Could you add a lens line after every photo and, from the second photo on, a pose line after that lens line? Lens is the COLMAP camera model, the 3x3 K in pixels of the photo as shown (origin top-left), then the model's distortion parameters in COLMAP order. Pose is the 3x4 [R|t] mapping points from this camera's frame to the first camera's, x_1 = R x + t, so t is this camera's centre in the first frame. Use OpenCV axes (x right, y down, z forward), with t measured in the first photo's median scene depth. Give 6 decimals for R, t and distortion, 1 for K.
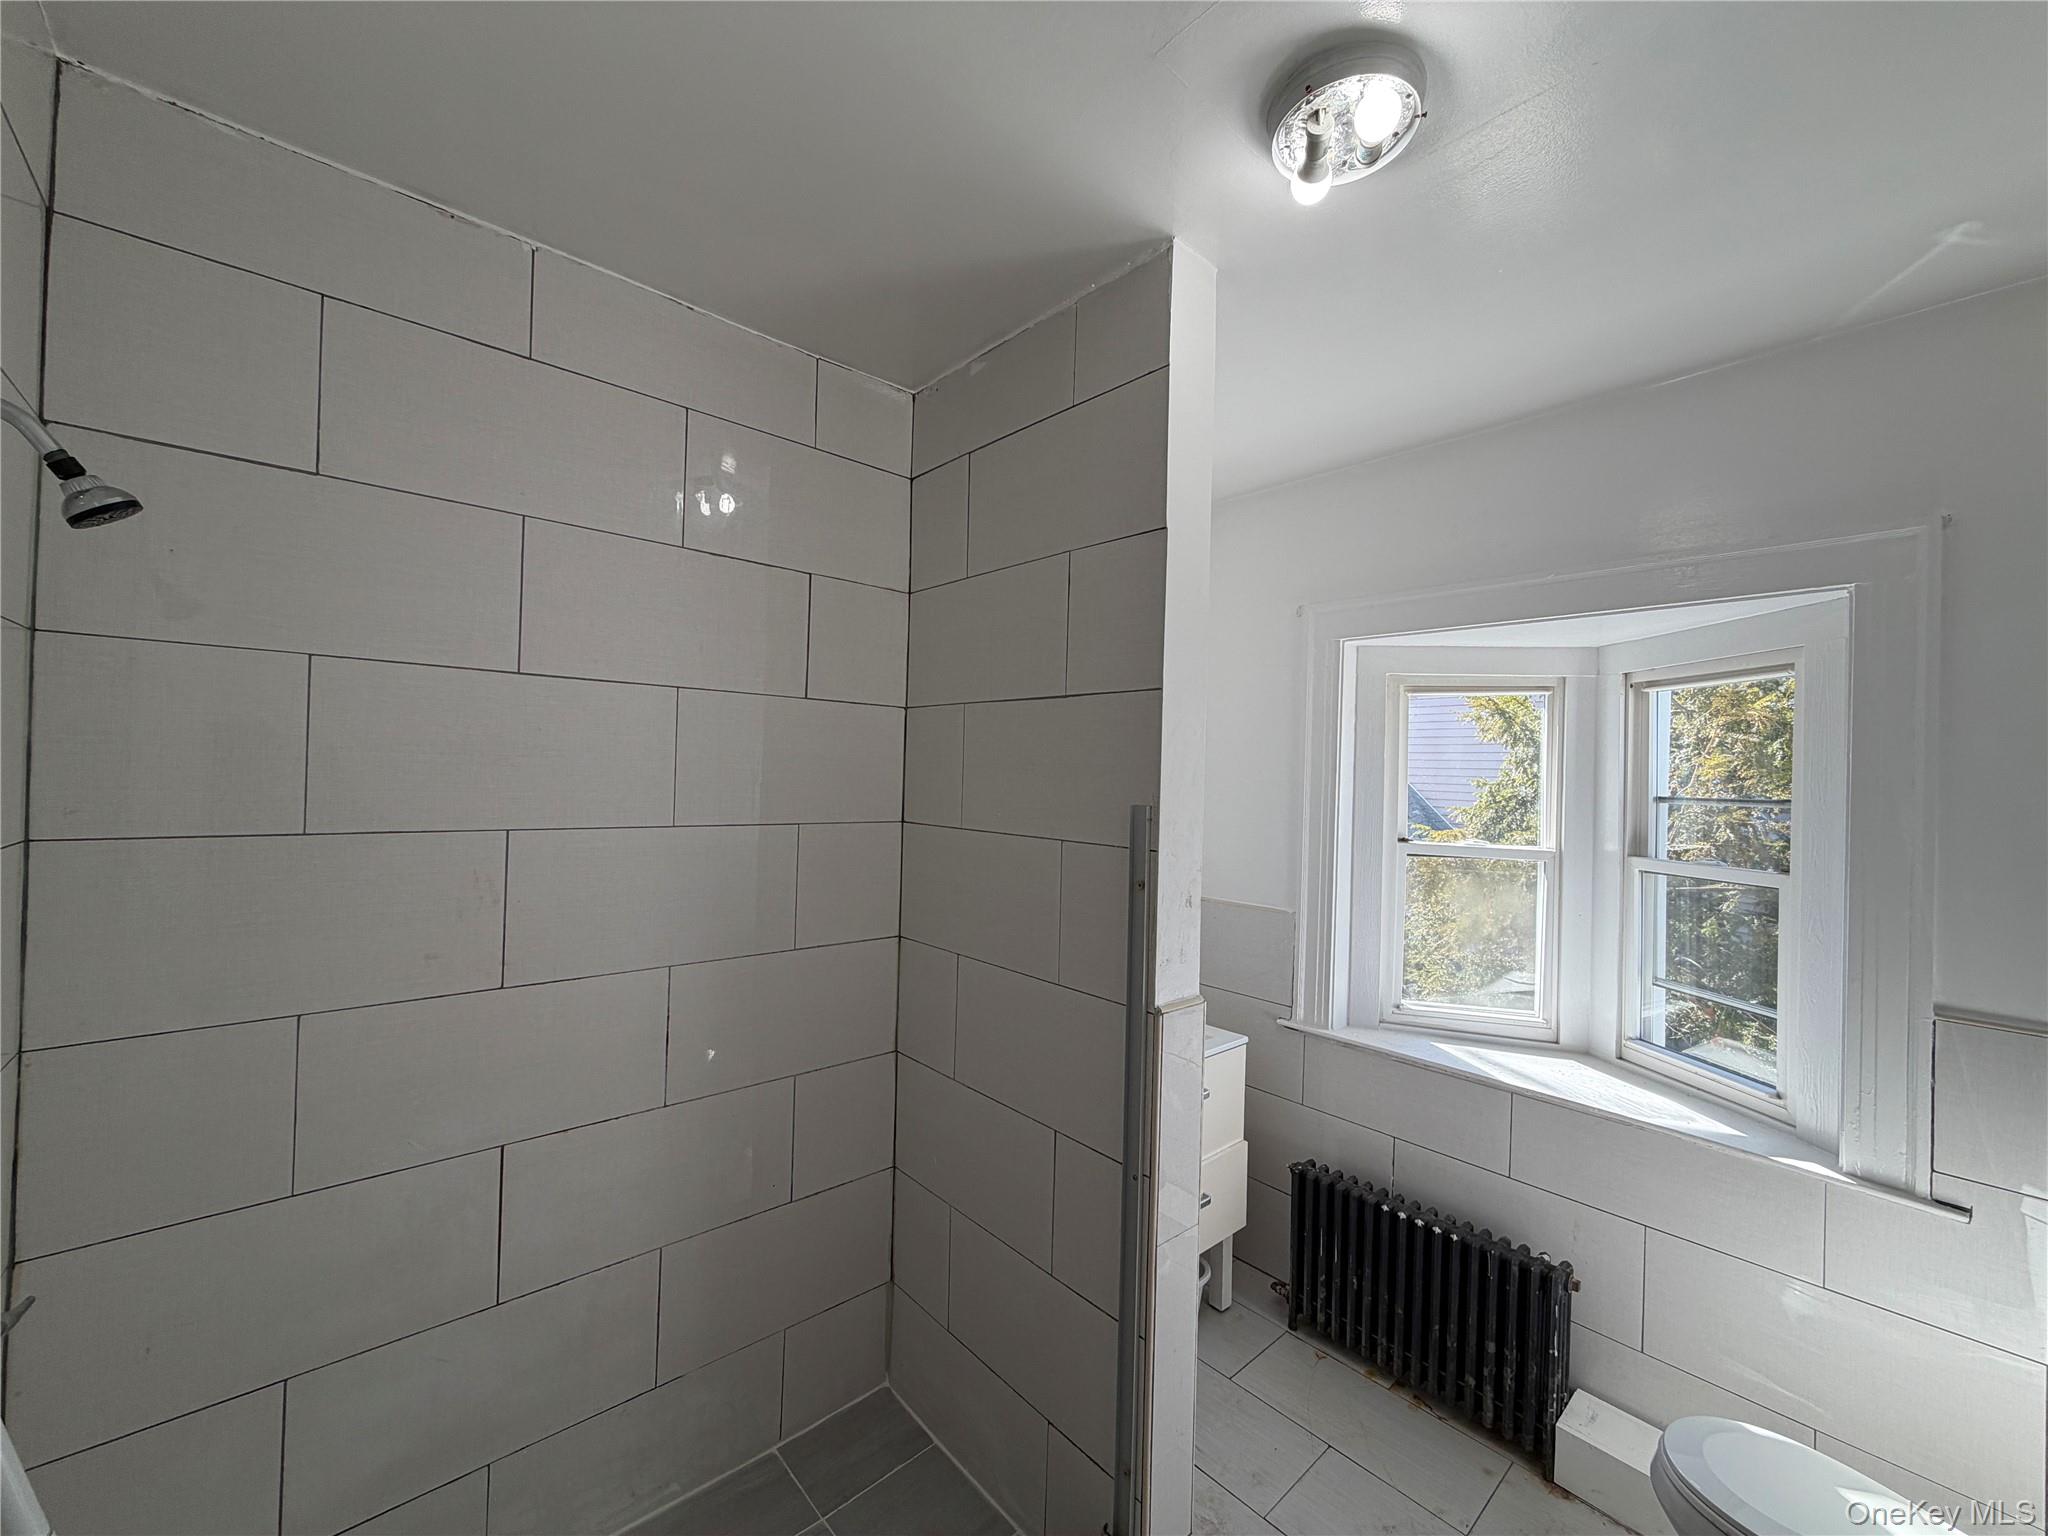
lens RADIAL K [[817.7, 0, 1024.3], [0, 817.7, 765.8], [0, 0, 1]] dist [0.000115, -0.000688]
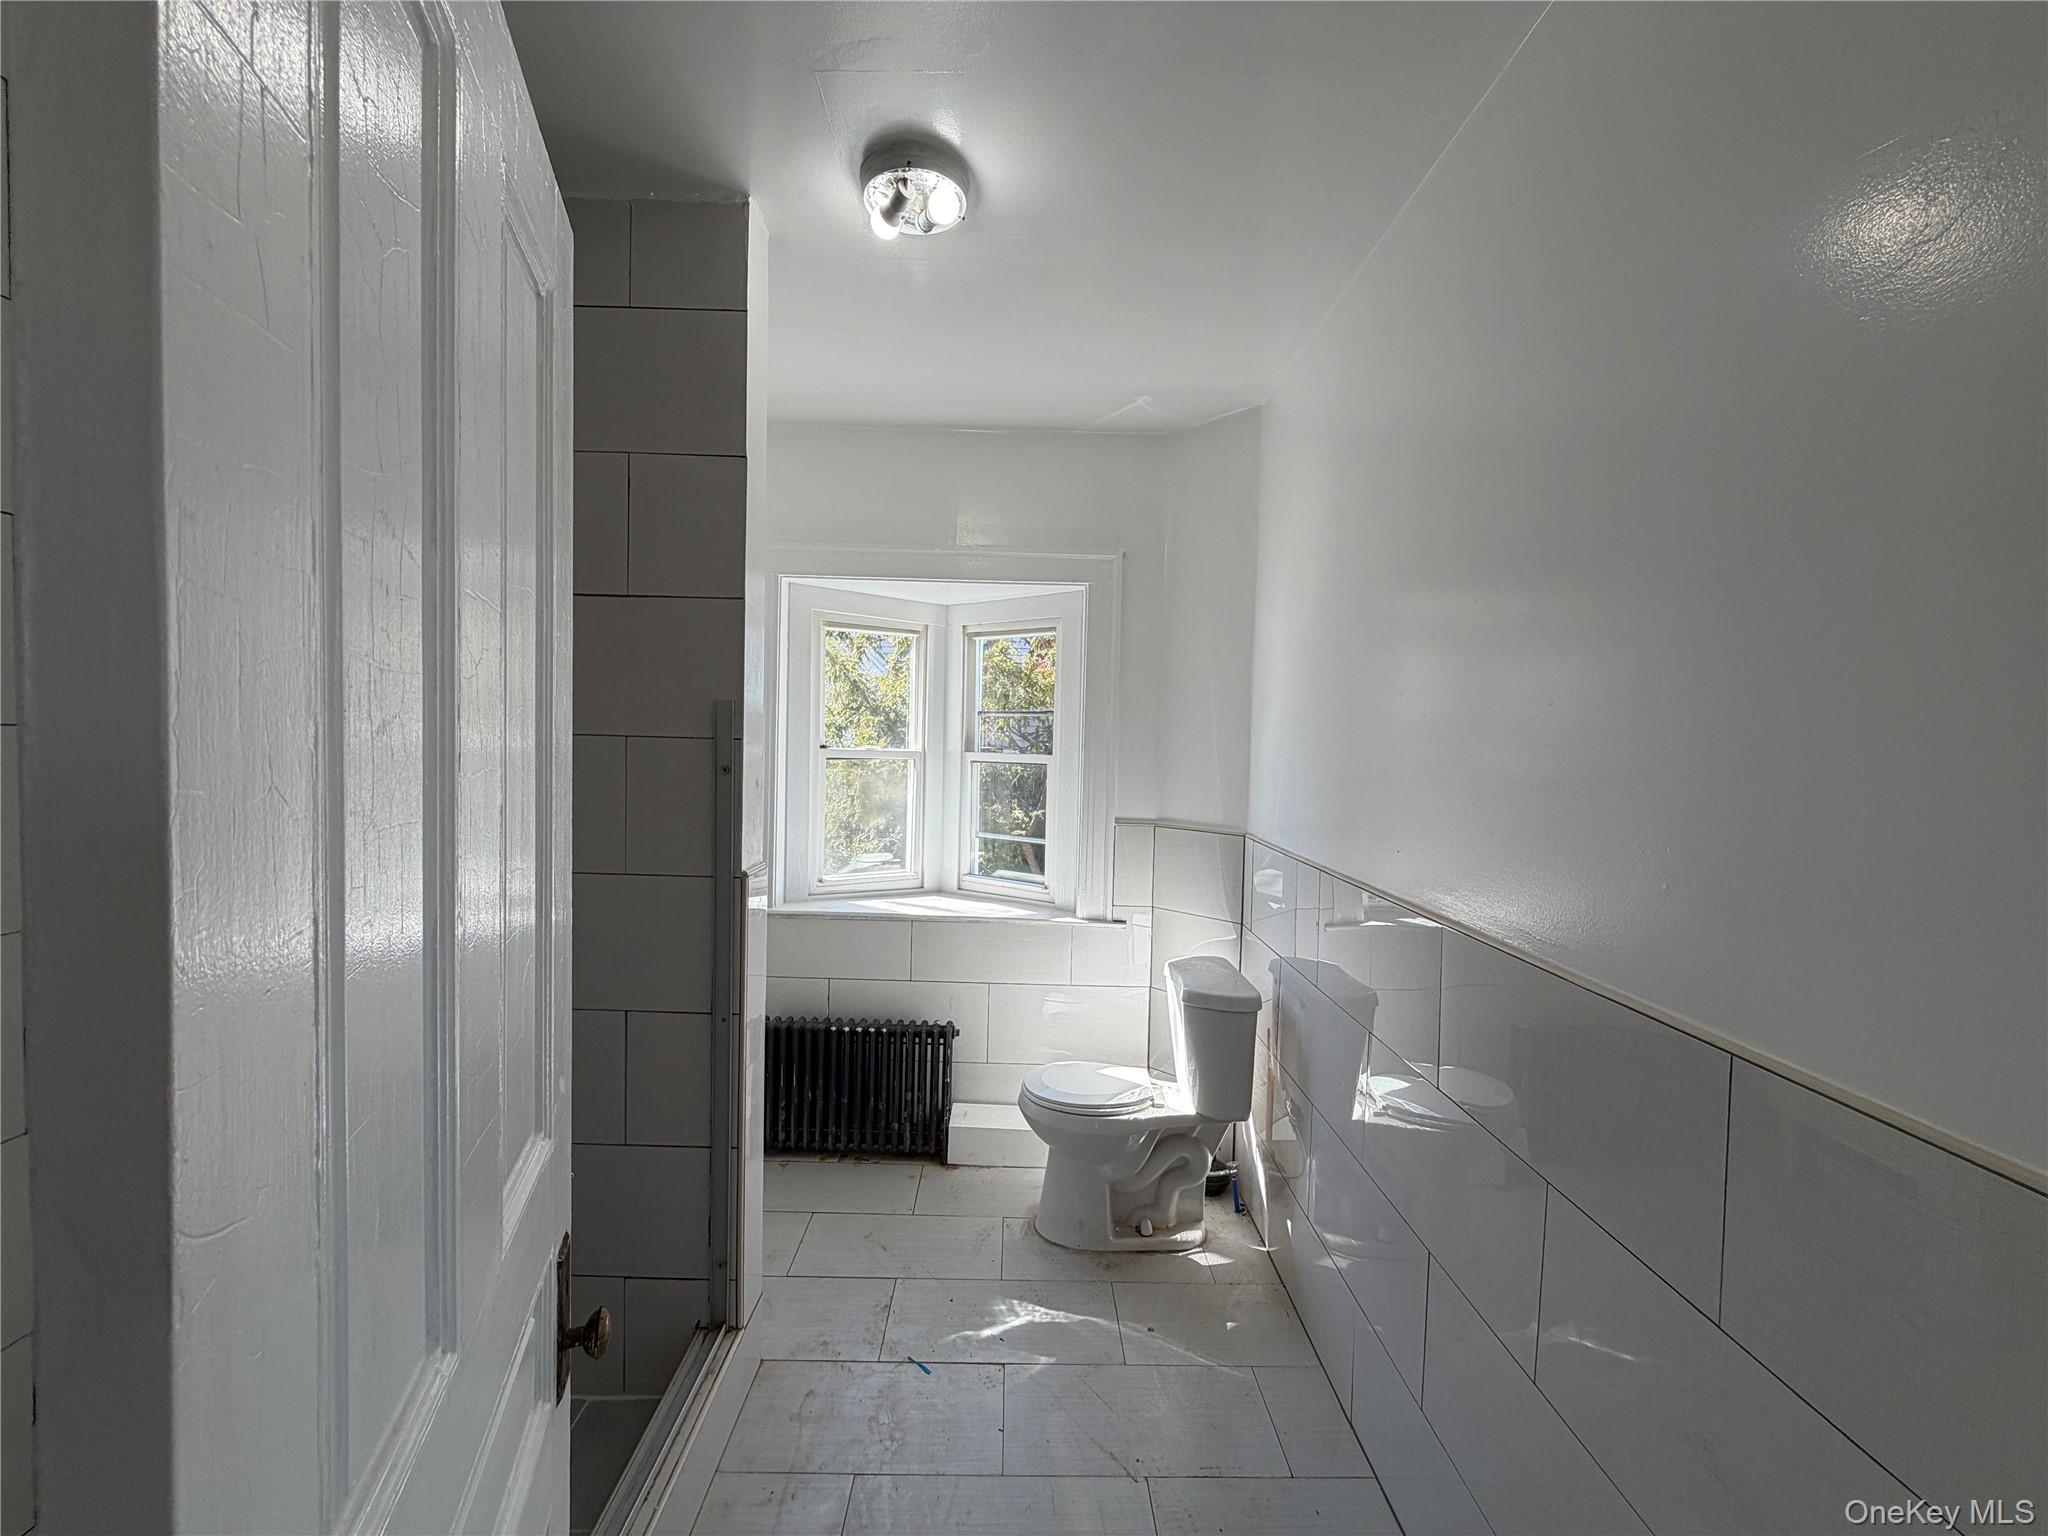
lens RADIAL K [[817.7, 0, 1024.4], [0, 817.7, 767.6], [0, 0, 1]] dist [0.000115, -0.000688]
pose [[0.661727, -0.041409, 0.748600, -0.324660], [-0.013228, 0.997673, 0.066879, 0.044881], [-0.749628, -0.054158, 0.659640, -0.052744]]
